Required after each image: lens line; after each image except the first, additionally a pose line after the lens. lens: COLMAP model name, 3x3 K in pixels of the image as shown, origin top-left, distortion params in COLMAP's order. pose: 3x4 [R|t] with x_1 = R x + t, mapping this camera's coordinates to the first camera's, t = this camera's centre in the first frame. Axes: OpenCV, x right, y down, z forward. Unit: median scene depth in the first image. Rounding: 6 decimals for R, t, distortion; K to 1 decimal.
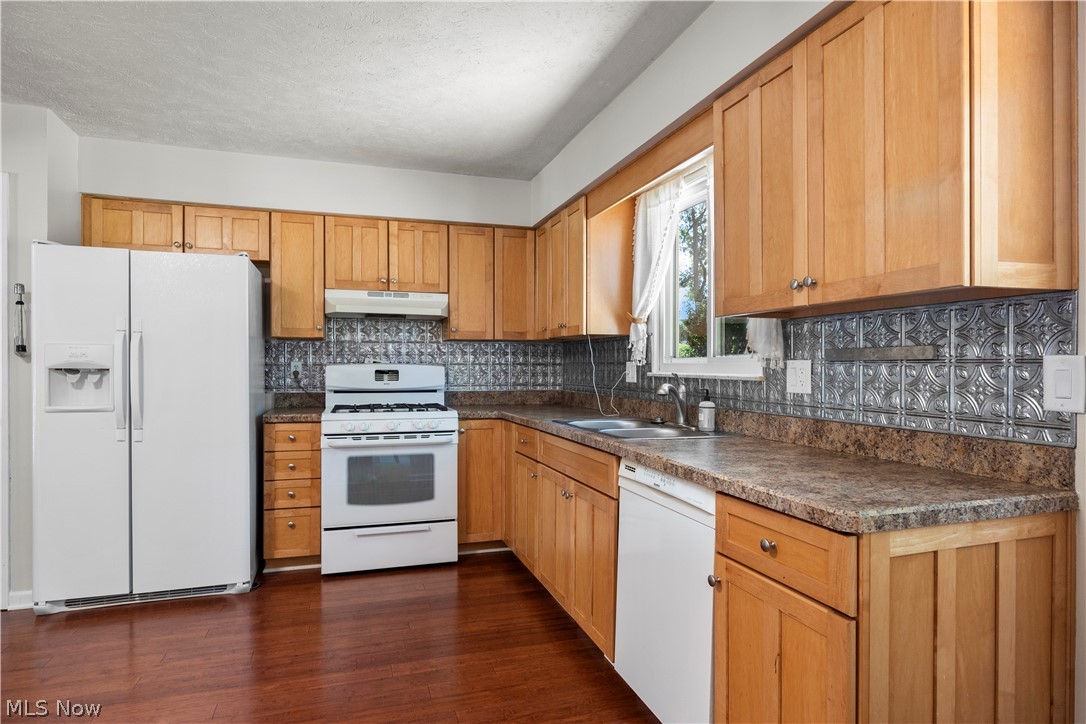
lens RADIAL K [[601.2, 0, 543.3], [0, 601.2, 371.0], [0, 0, 1]] dist [-0.001540, -0.001330]
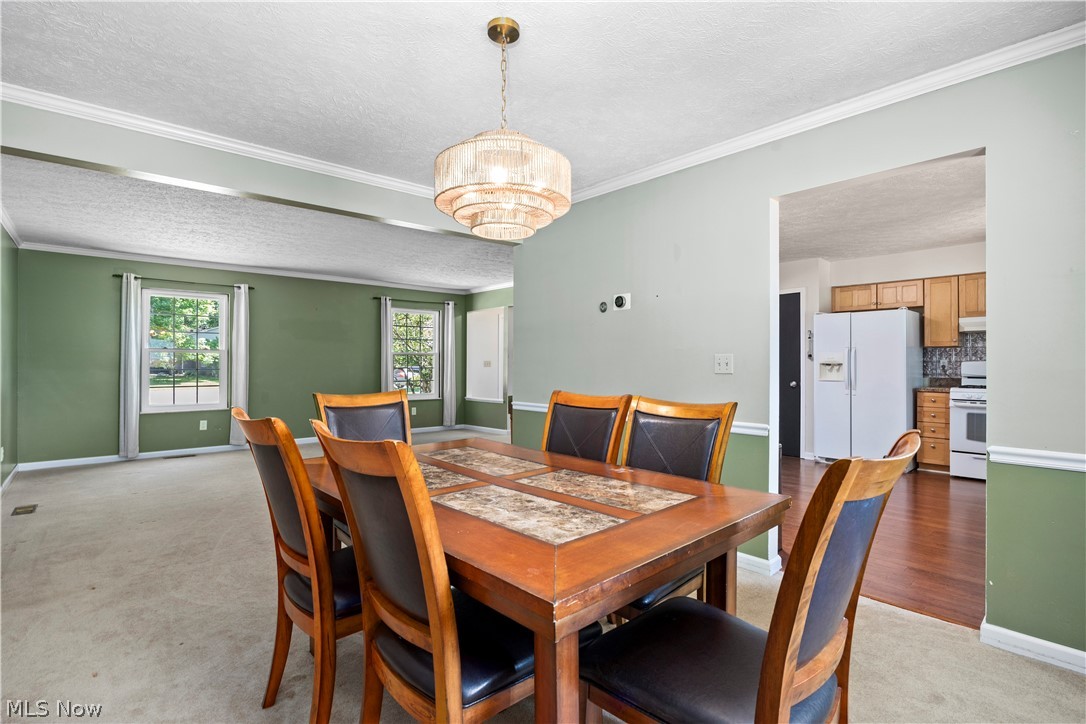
lens RADIAL K [[518.2, 0, 543.0], [0, 518.2, 362.0], [0, 0, 1]] dist [-0.000919, -0.000227]
pose [[0.405392, -0.006494, -0.914120, 0.551670], [-0.006212, 0.999932, -0.009858, 0.014289], [0.914122, 0.009675, 0.405324, -0.751689]]
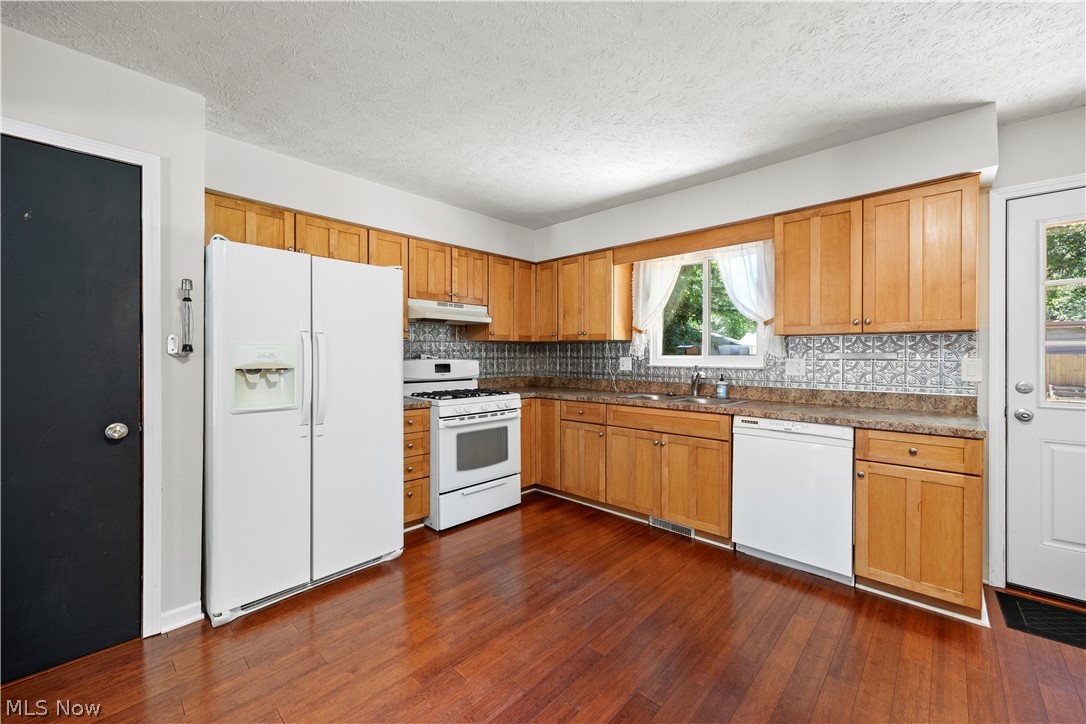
lens RADIAL K [[424.1, 0, 544.7], [0, 424.1, 358.2], [0, 0, 1]] dist [0.001051, 0.000141]
pose [[0.879505, -0.006174, 0.475850, -0.561368], [0.006067, 0.999980, 0.001760, -0.015854], [-0.475851, 0.001339, 0.879525, 0.122621]]
